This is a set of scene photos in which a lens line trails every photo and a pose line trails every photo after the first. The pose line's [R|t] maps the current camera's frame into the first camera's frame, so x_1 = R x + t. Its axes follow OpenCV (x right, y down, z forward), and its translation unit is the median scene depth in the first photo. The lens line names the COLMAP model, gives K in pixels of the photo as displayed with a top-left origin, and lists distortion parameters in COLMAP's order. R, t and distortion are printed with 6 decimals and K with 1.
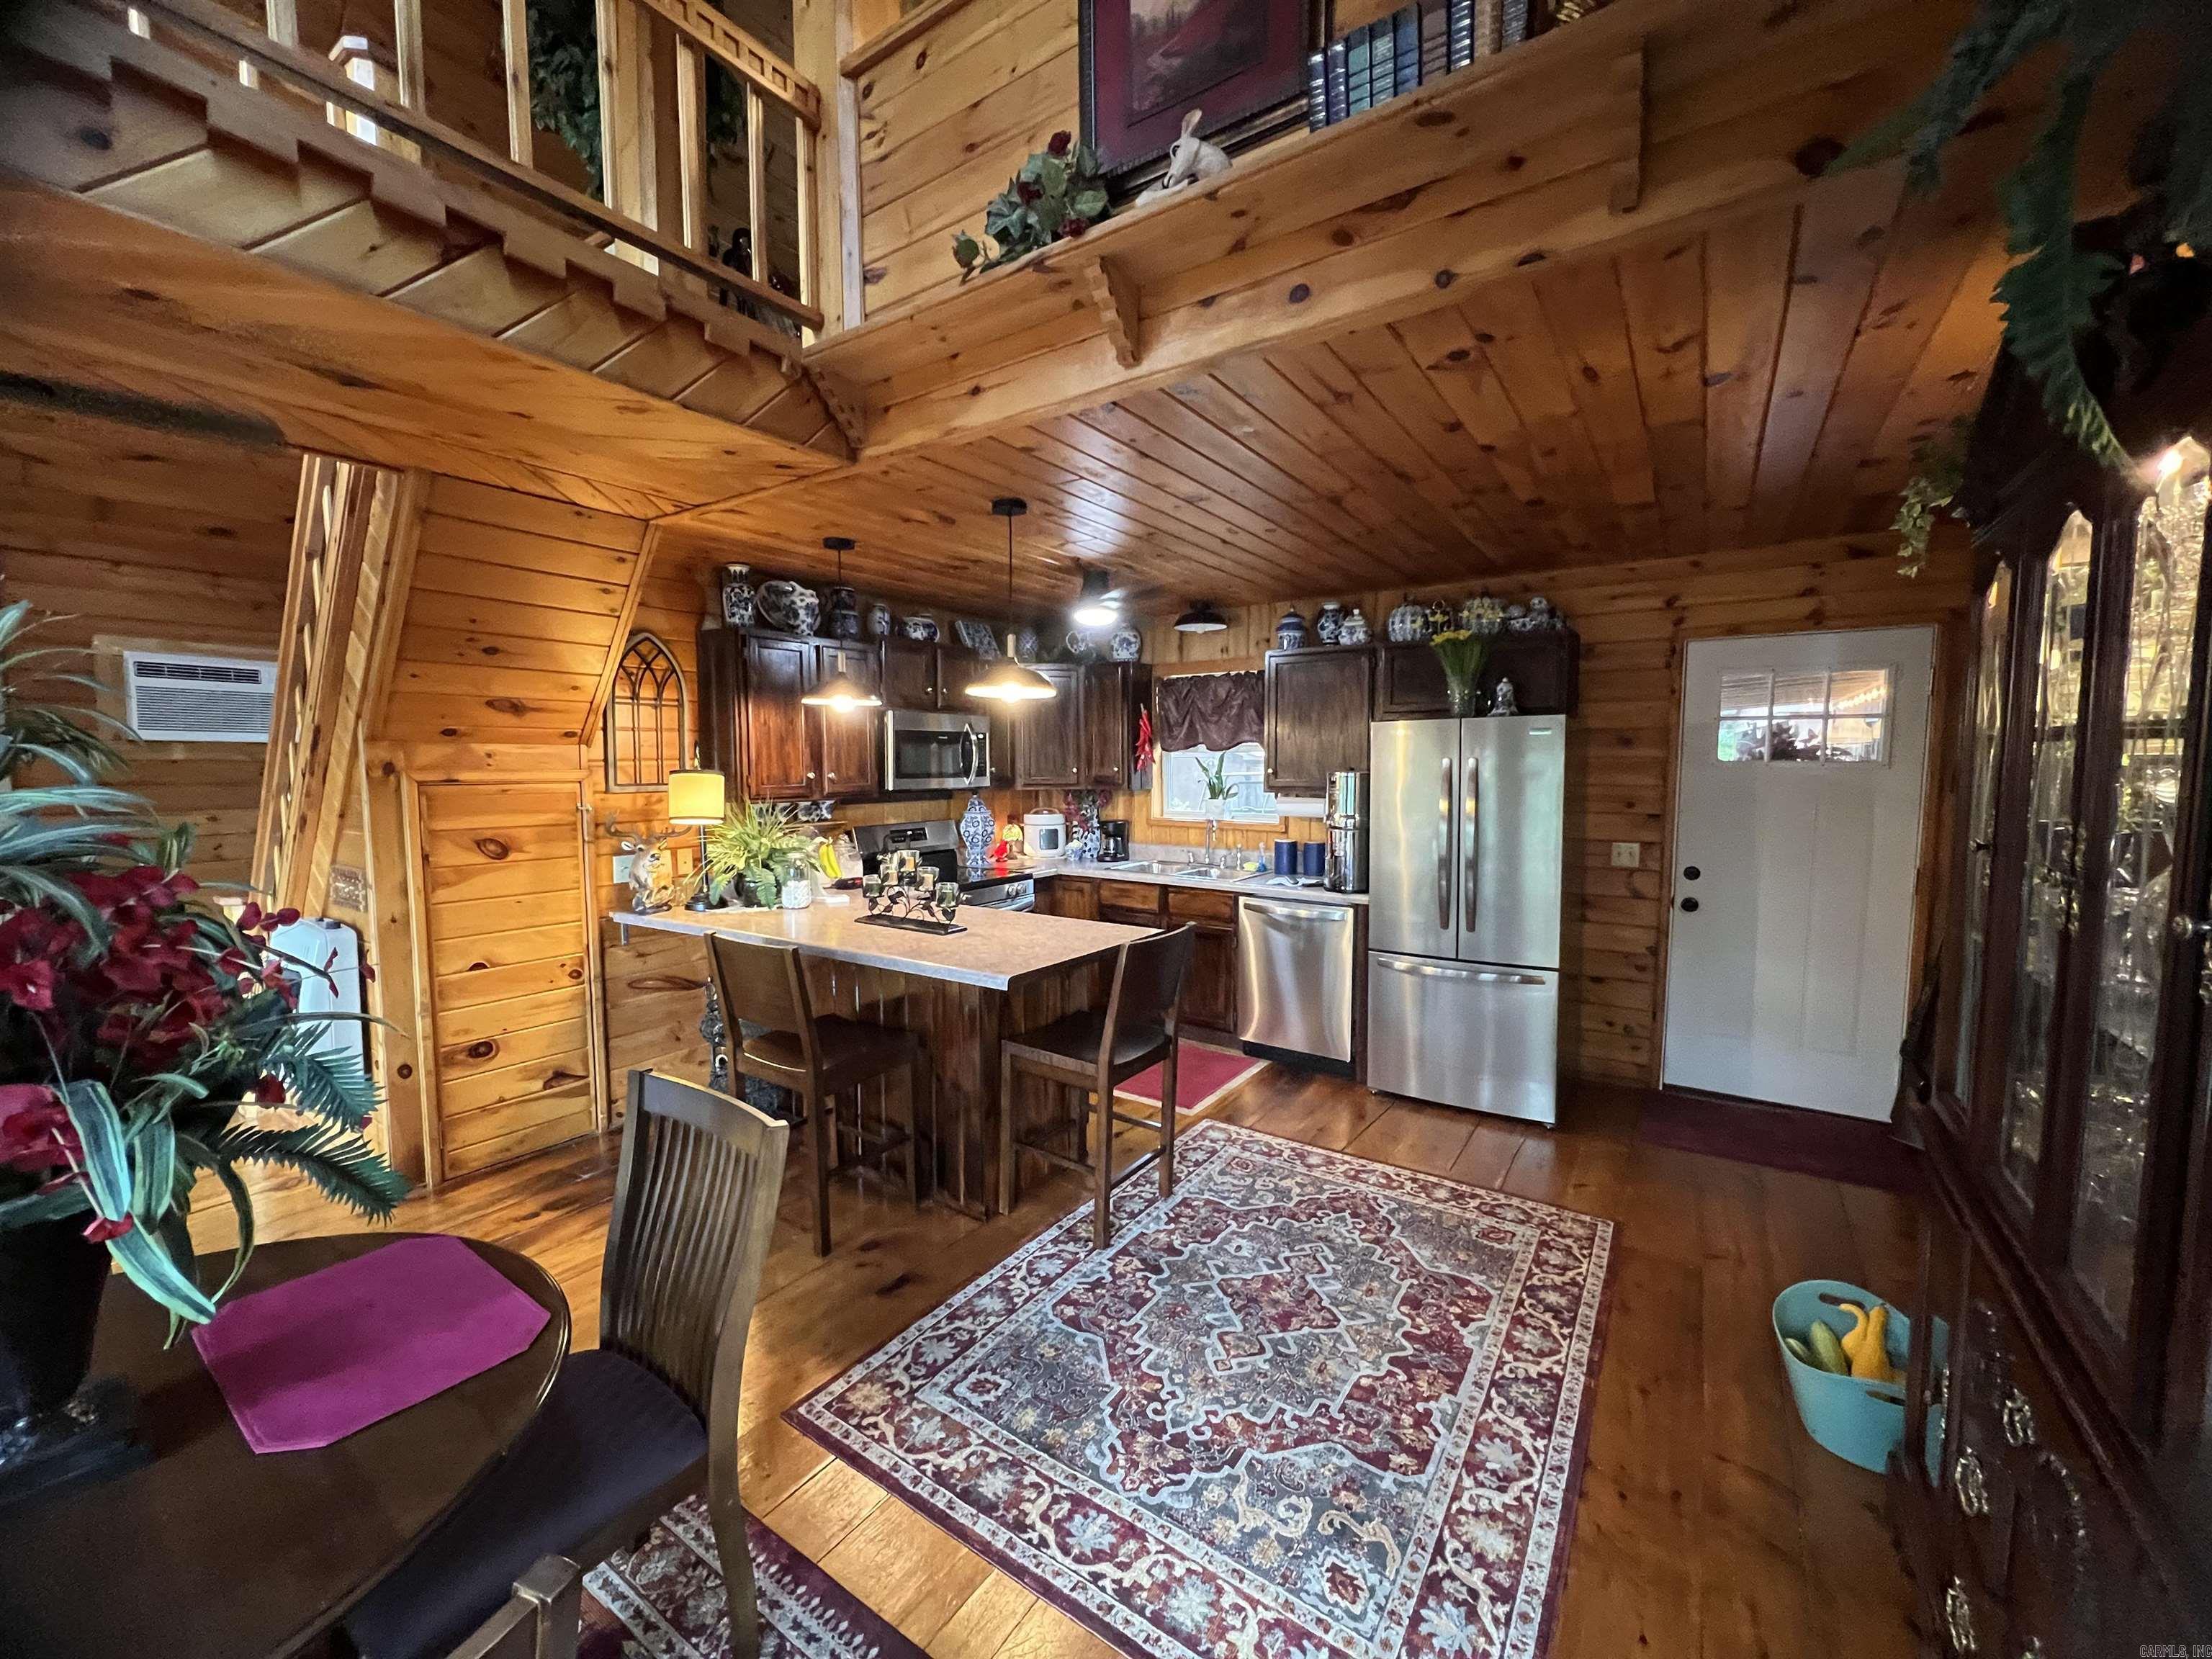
lens RADIAL K [[882.4, 0, 1105.1], [0, 882.4, 827.6], [0, 0, 1]] dist [-0.003415, 0.000454]
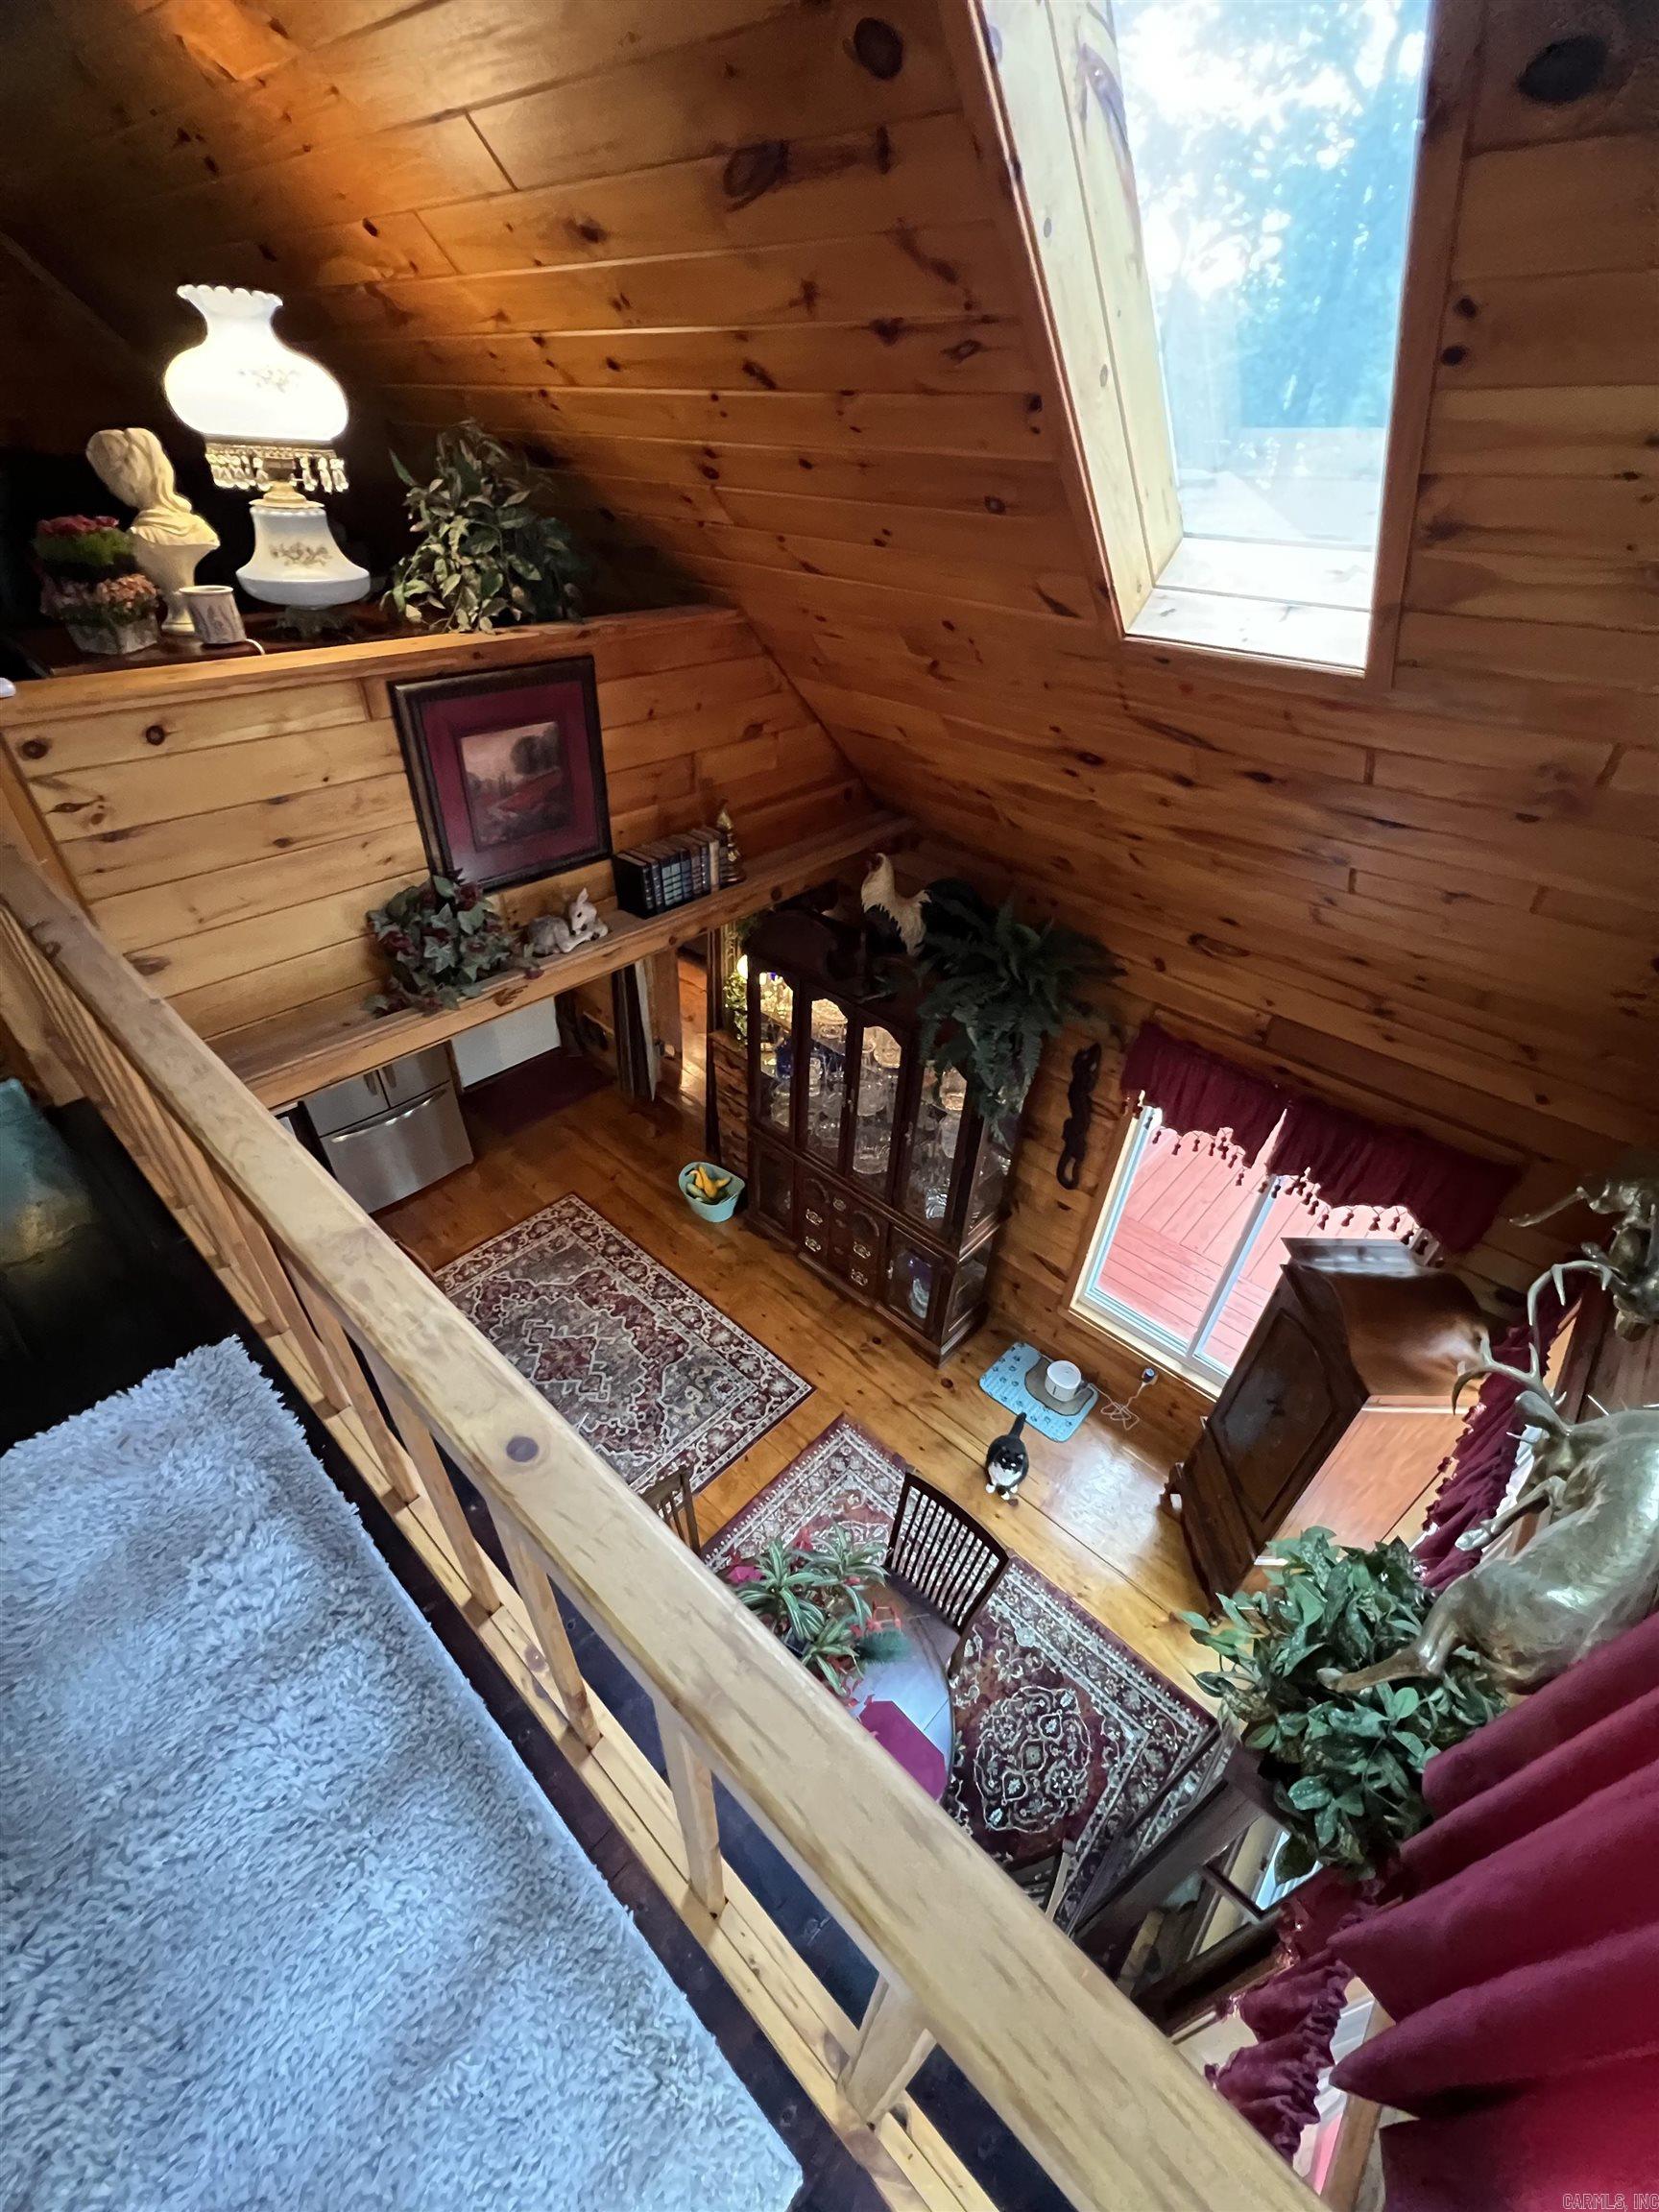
lens RADIAL K [[882.4, 0, 832.9], [0, 882.4, 1107.4], [0, 0, 1]] dist [-0.003415, 0.000454]
pose [[0.135906, -0.592497, 0.794026, -0.919507], [0.034066, 0.803783, 0.593946, -1.000906], [-0.990136, -0.053671, 0.129423, 0.243539]]
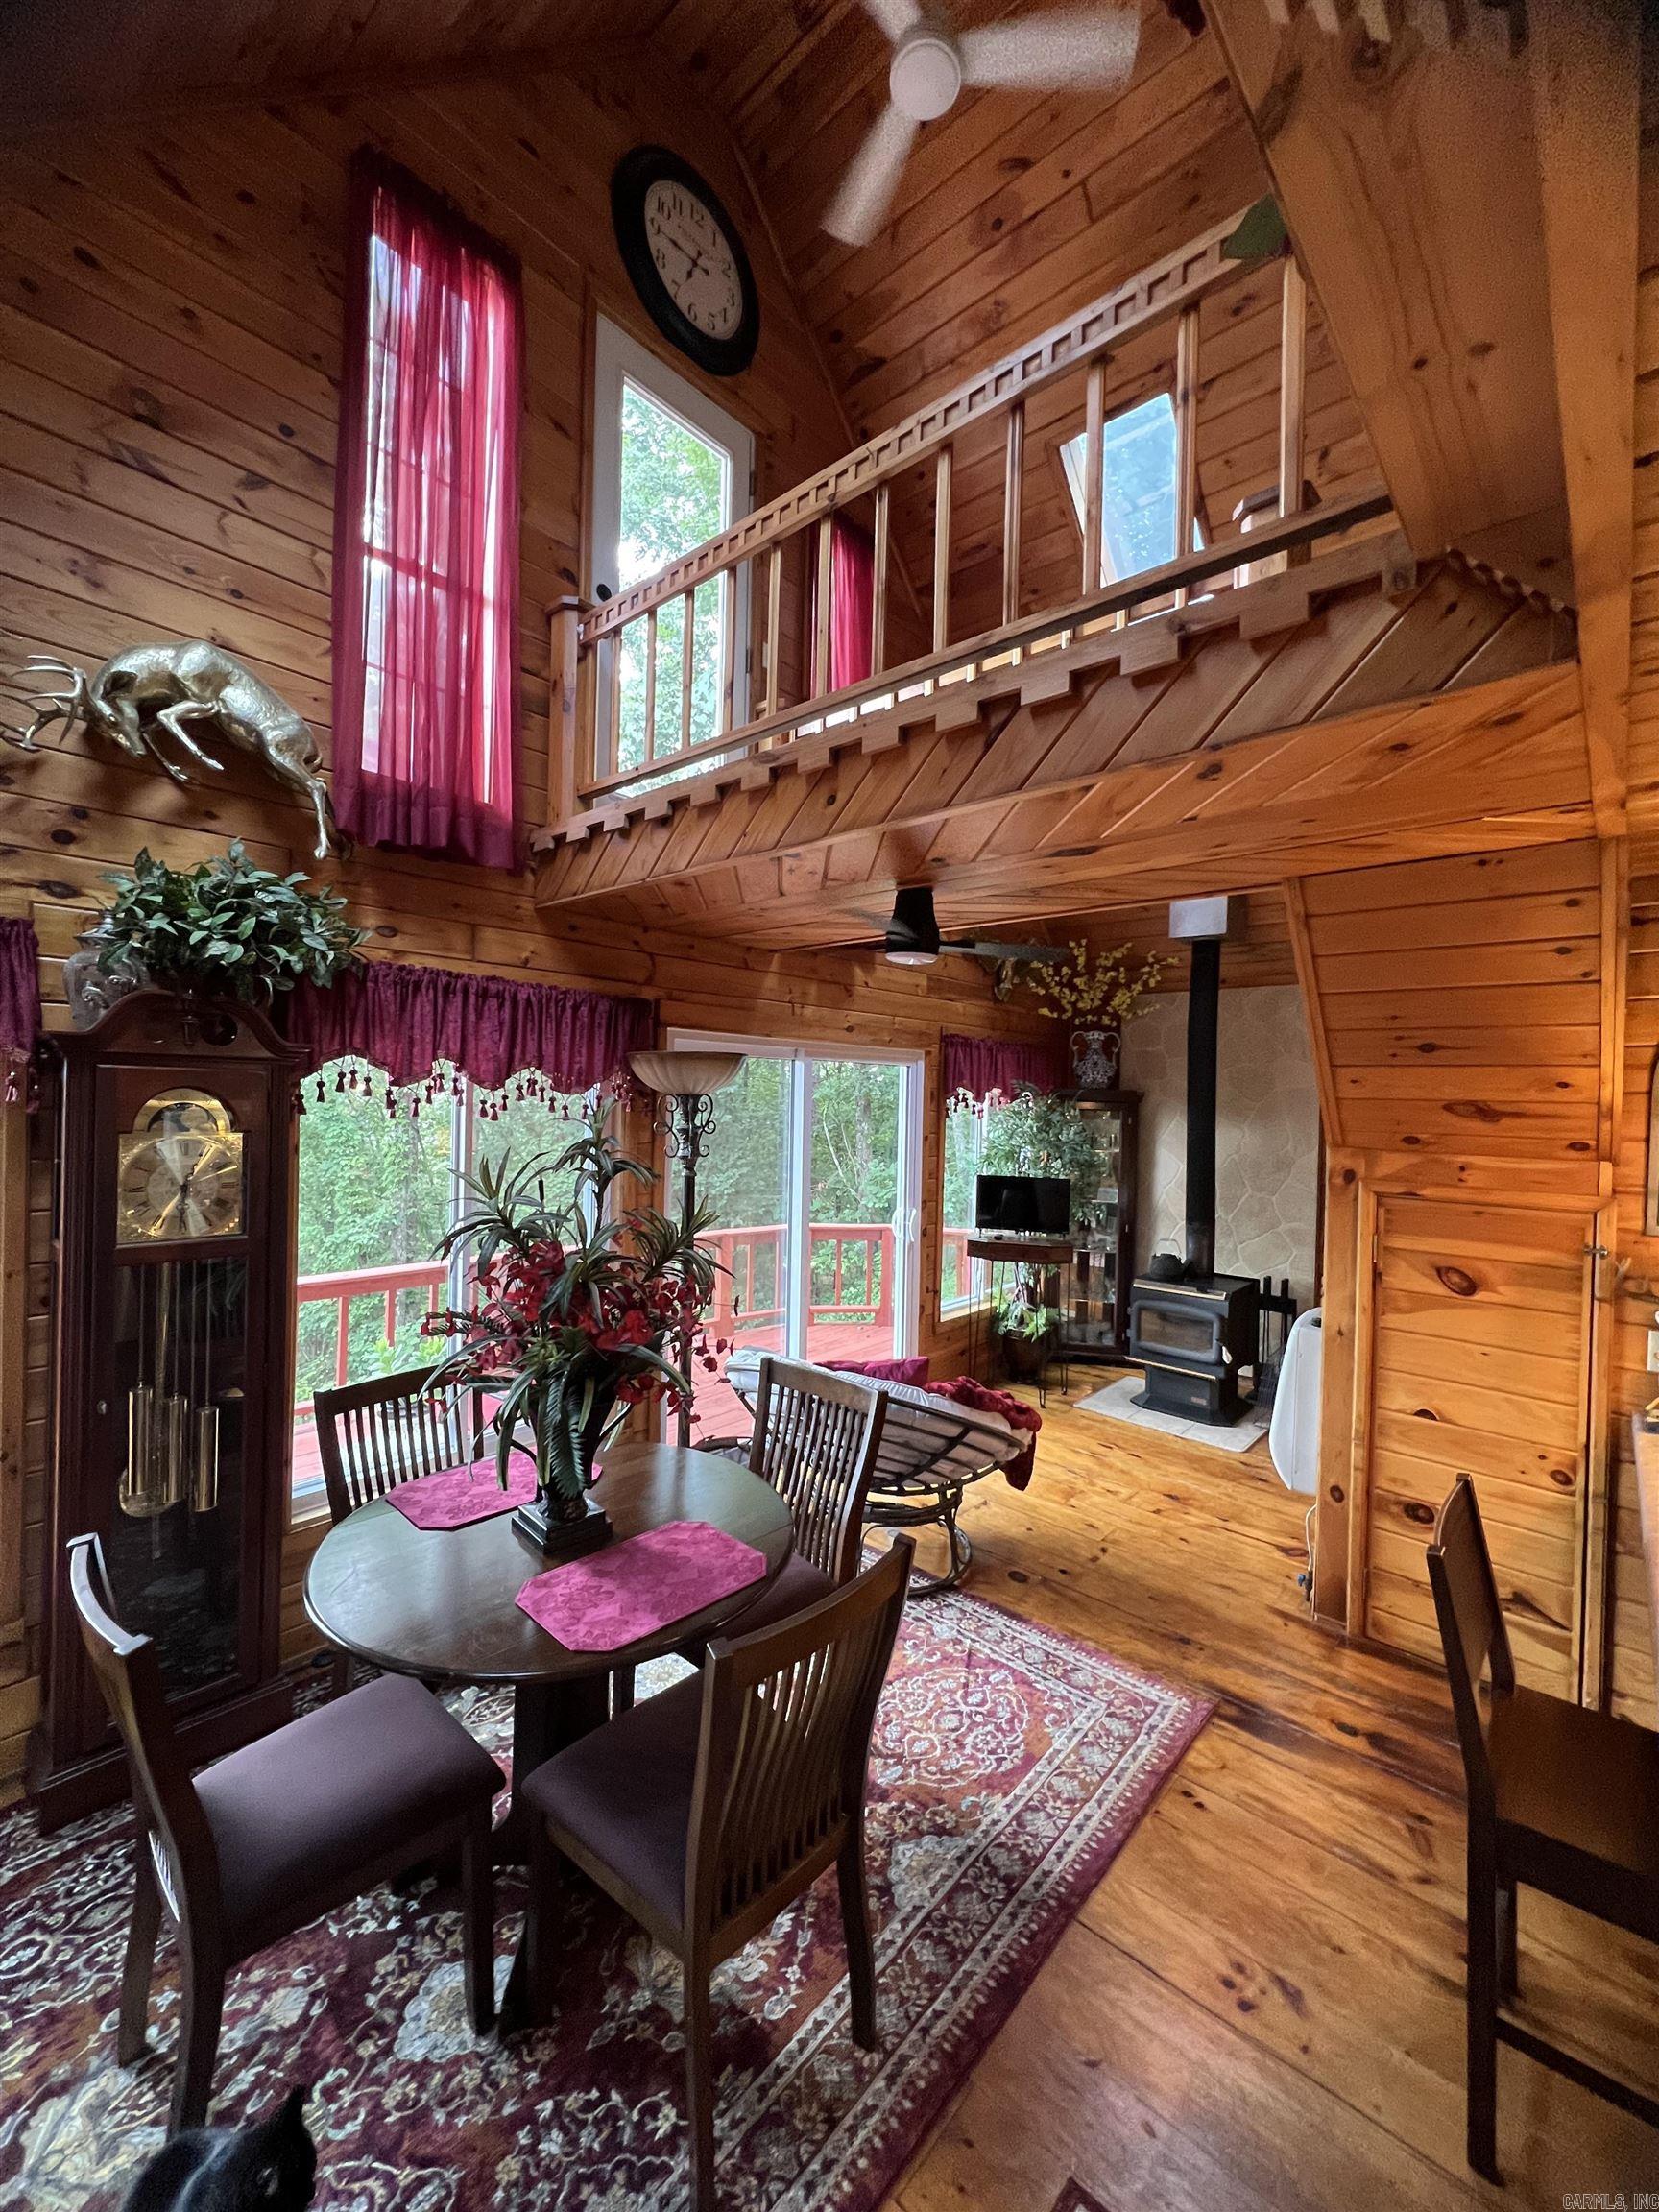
lens RADIAL K [[882.4, 0, 830.2], [0, 882.4, 1105.6], [0, 0, 1]] dist [-0.003415, 0.000454]
pose [[-0.131219, 0.004040, -0.991345, 0.281069], [-0.100550, 0.994780, 0.017363, -0.131368], [0.986241, 0.101959, -0.130128, 0.704373]]
